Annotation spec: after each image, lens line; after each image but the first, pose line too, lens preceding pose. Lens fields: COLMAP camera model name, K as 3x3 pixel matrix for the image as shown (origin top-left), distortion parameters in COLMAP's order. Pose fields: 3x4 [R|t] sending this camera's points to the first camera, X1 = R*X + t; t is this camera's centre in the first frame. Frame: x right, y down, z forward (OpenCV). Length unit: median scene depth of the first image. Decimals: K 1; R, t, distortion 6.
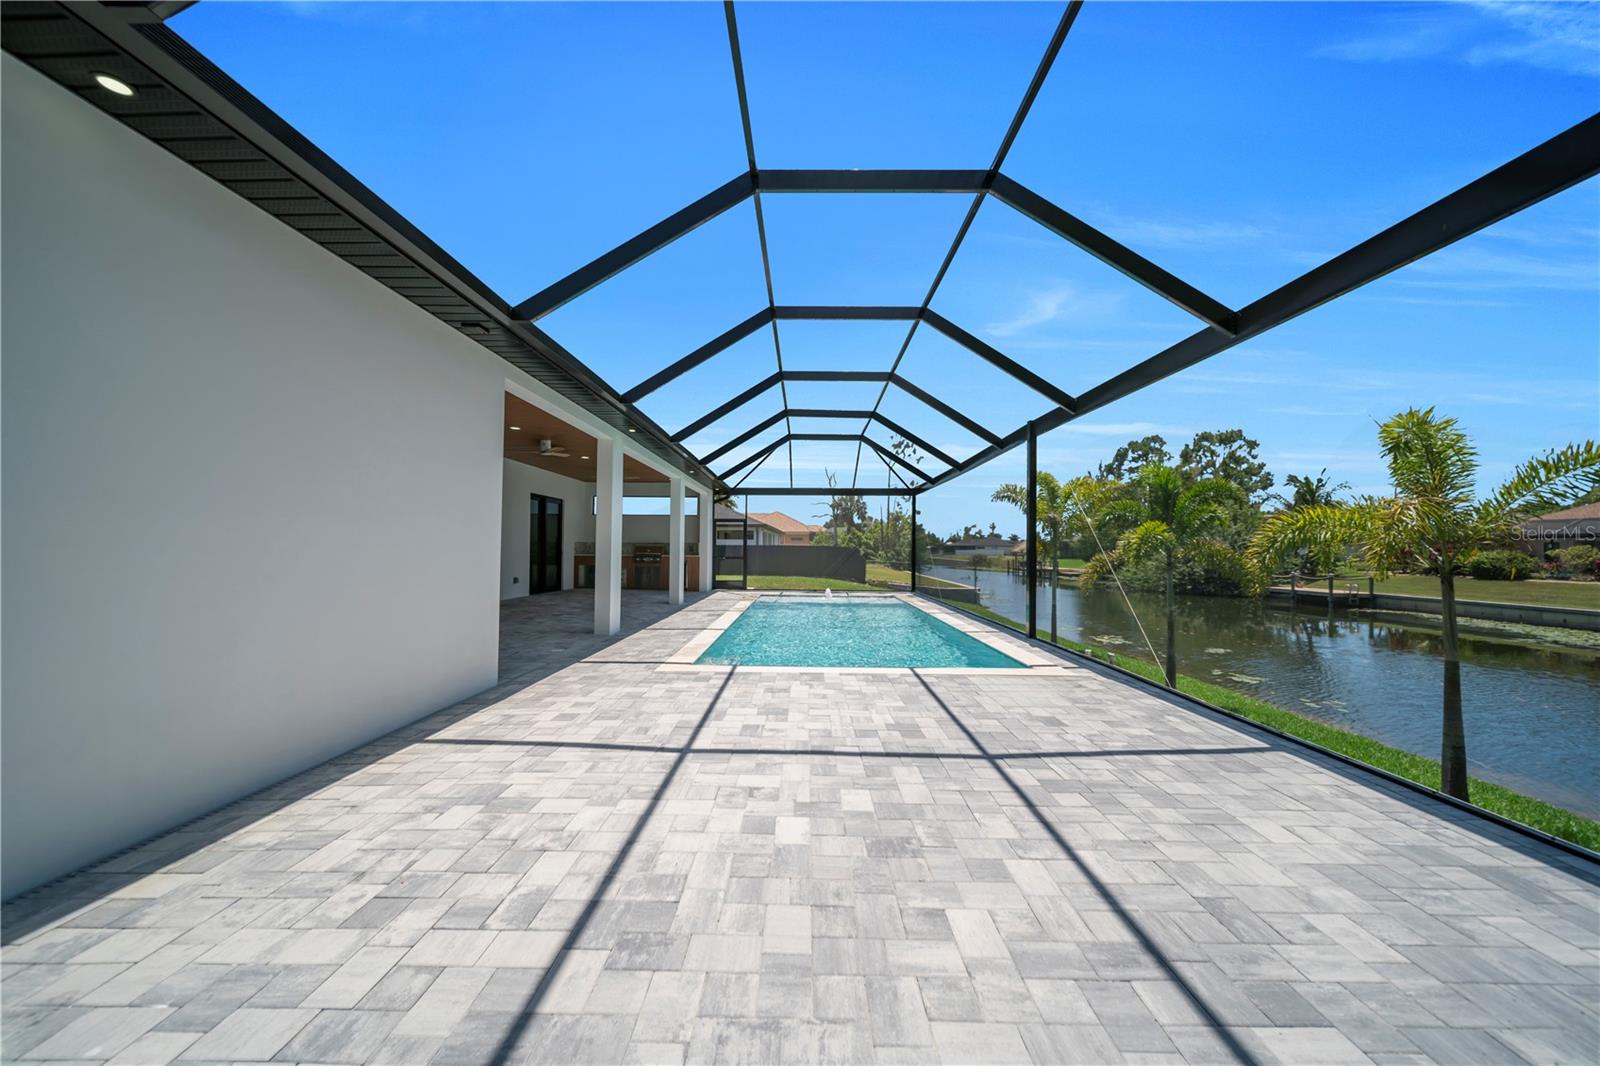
lens RADIAL K [[553.1, 0, 805.8], [0, 553.1, 538.3], [0, 0, 1]] dist [0.001535, -0.001050]
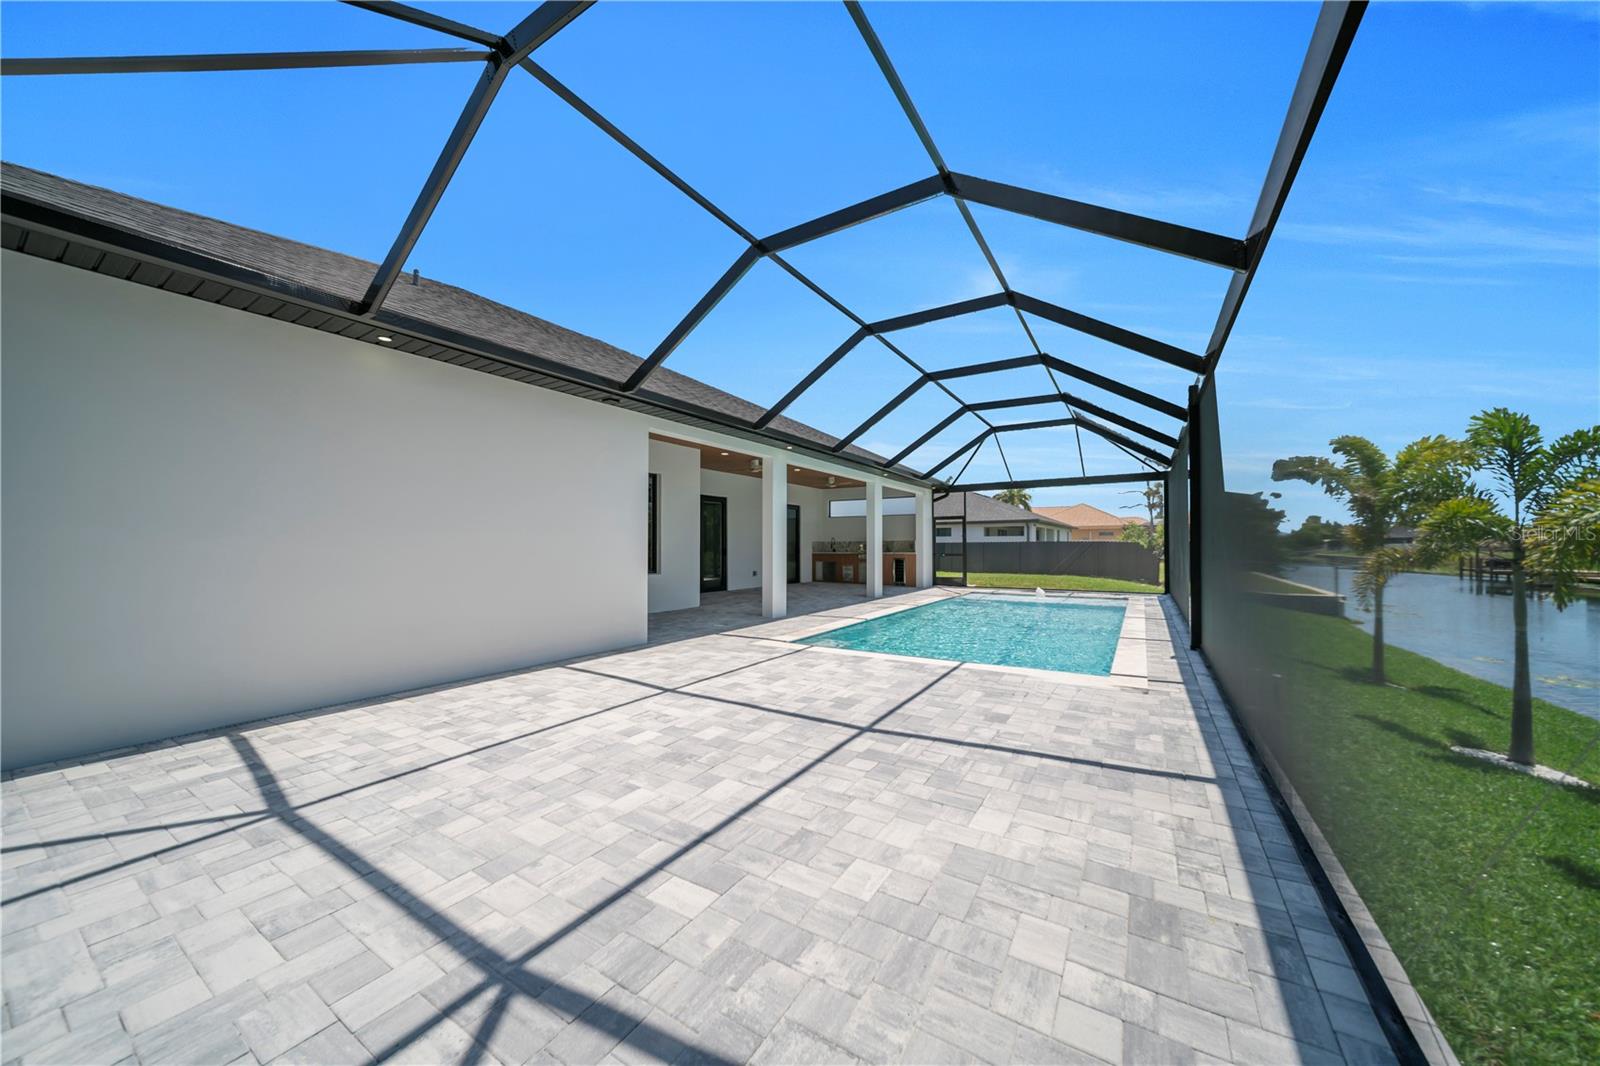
lens RADIAL K [[553.1, 0, 804.0], [0, 553.1, 540.9], [0, 0, 1]] dist [0.001535, -0.001050]
pose [[0.855023, -0.016692, -0.518322, 1.056606], [0.021037, 0.999776, 0.002505, 0.010738], [0.518164, -0.013046, 0.855182, -0.024753]]
